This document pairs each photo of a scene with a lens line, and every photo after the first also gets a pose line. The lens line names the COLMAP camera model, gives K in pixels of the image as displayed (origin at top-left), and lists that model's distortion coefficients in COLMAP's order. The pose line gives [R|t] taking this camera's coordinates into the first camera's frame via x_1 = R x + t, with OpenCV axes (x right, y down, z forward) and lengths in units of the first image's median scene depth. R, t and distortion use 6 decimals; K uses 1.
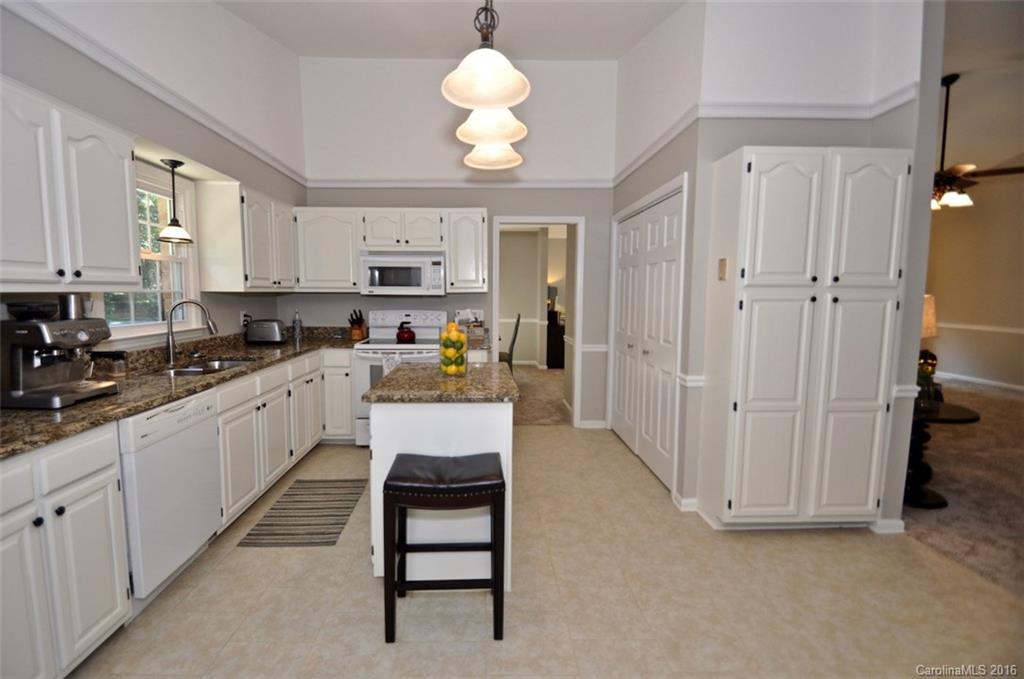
lens RADIAL K [[460.4, 0, 506.7], [0, 460.4, 336.4], [0, 0, 1]] dist [-0.024721, -0.001545]
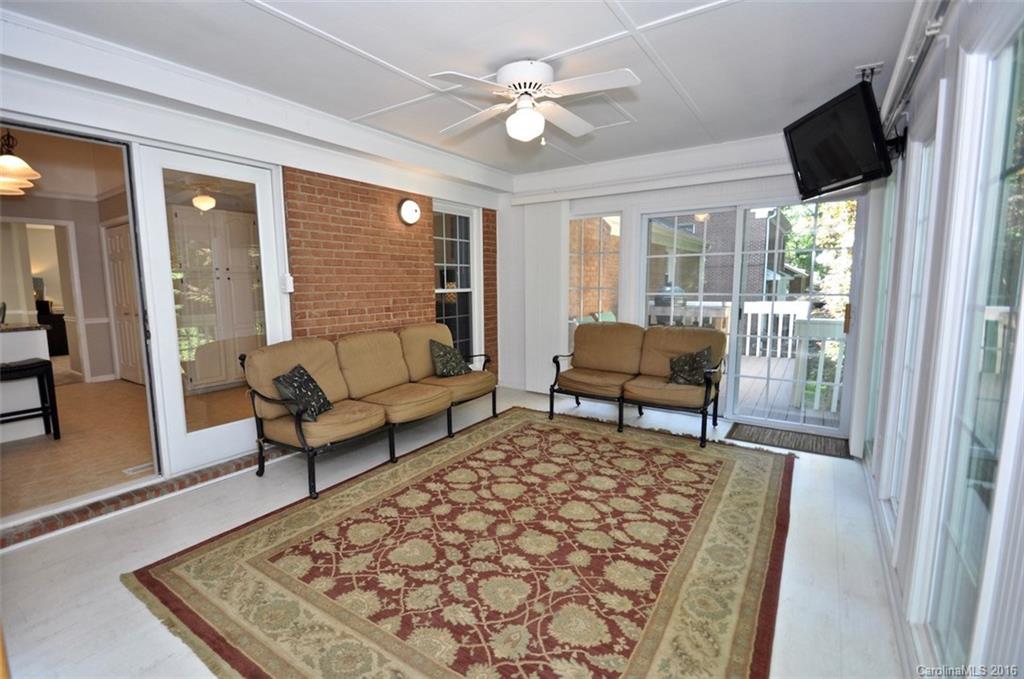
lens RADIAL K [[460.4, 0, 505.1], [0, 460.4, 342.6], [0, 0, 1]] dist [-0.024721, -0.001545]
pose [[0.599418, -0.113130, 0.792401, -0.143850], [0.089399, 0.993230, 0.074175, 0.098547], [-0.795428, 0.026378, 0.605473, -0.743102]]
